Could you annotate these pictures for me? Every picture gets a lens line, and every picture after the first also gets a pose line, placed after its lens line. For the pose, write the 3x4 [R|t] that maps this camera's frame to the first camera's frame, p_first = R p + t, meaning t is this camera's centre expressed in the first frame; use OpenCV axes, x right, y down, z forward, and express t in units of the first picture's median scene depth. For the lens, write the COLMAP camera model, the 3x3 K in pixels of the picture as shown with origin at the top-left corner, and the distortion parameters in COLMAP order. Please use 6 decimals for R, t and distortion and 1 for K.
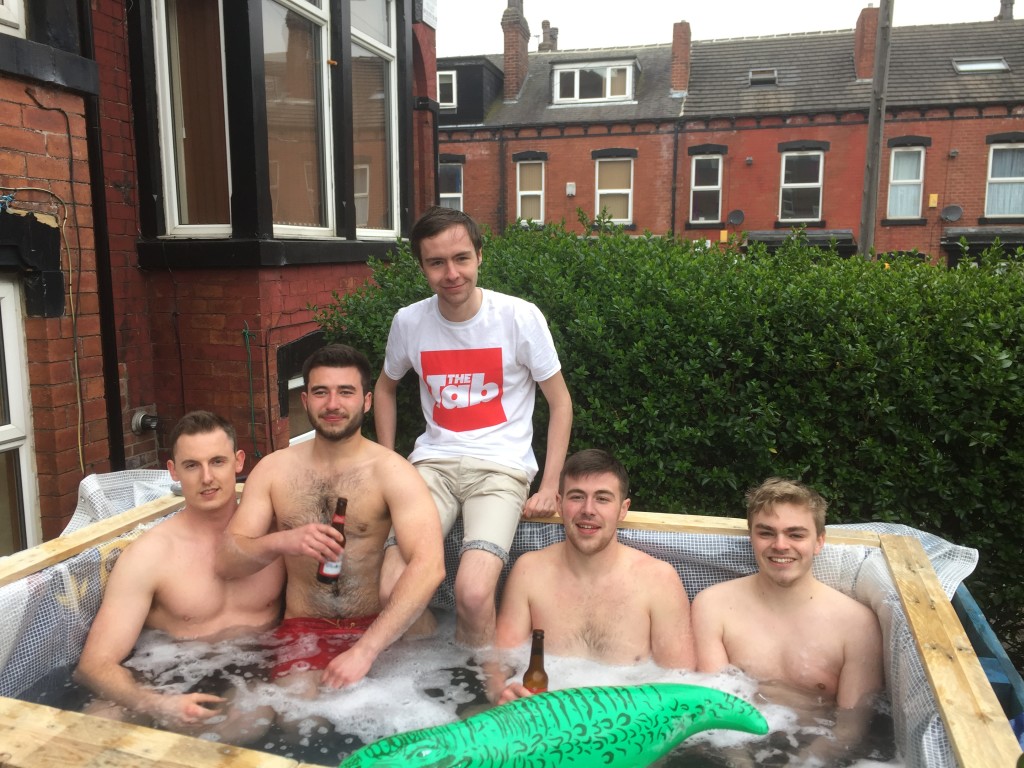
lens RADIAL K [[854.3, 0, 512.9], [0, 854.3, 384.9], [0, 0, 1]] dist [0.043319, -0.001116]
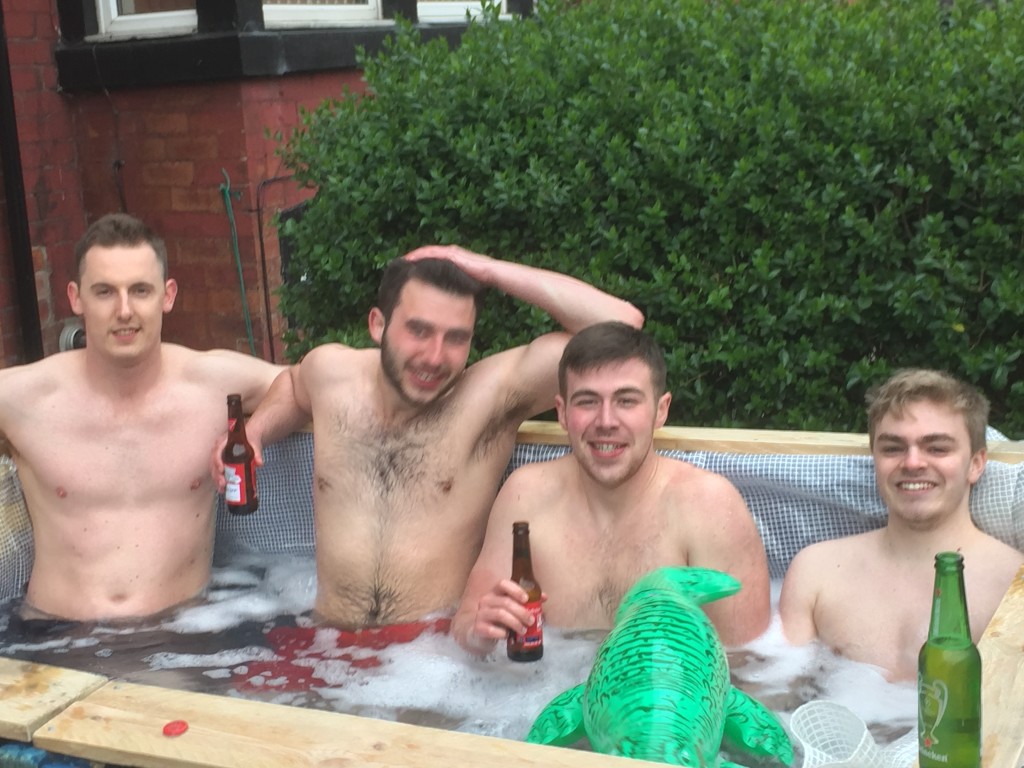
lens RADIAL K [[1666.4, 0, 511.5], [0, 1666.4, 383.7], [0, 0, 1]] dist [0.035550, 0.000000]
pose [[0.980175, -0.019964, -0.197125, 0.214513], [0.029912, 0.998418, 0.047619, 0.048152], [0.195863, -0.052571, 0.979221, -0.218180]]
